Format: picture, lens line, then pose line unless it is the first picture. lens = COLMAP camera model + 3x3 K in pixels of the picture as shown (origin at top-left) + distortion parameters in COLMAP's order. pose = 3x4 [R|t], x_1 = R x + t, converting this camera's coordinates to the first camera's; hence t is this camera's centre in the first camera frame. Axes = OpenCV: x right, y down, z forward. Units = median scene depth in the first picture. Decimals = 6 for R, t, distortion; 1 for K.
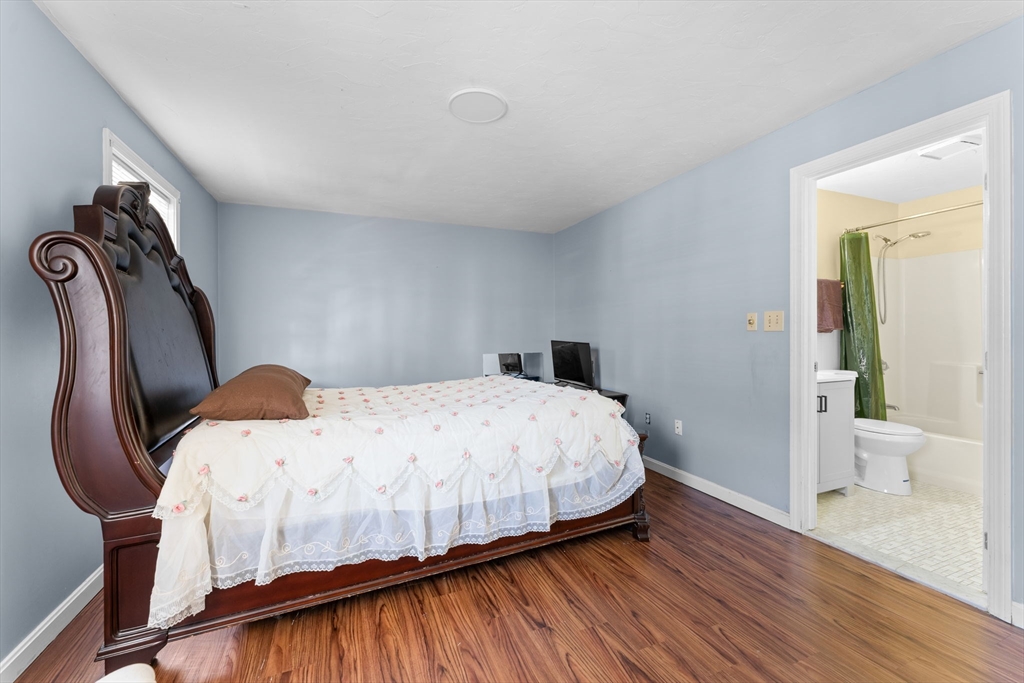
lens RADIAL K [[423.1, 0, 497.0], [0, 423.1, 337.7], [0, 0, 1]] dist [0.002247, 0.000139]
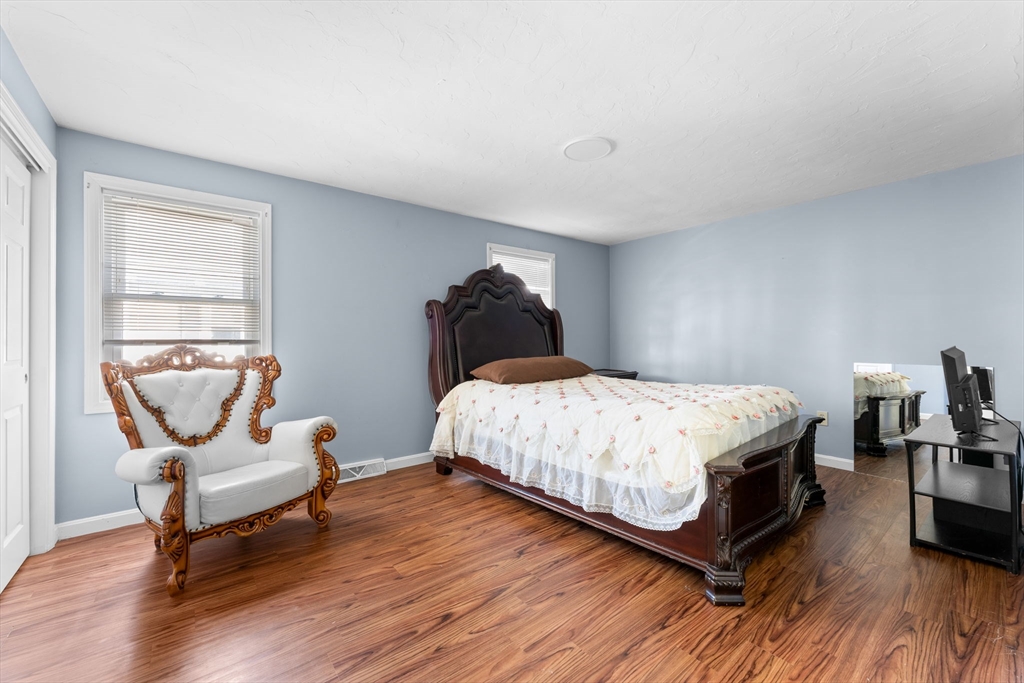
lens RADIAL K [[411.5, 0, 511.0], [0, 411.5, 338.6], [0, 0, 1]] dist [-0.001302, -0.000186]
pose [[0.280324, 0.005051, -0.959892, 1.154346], [-0.002217, 0.999987, 0.004614, -0.010516], [0.959903, 0.000835, 0.280331, 0.511842]]
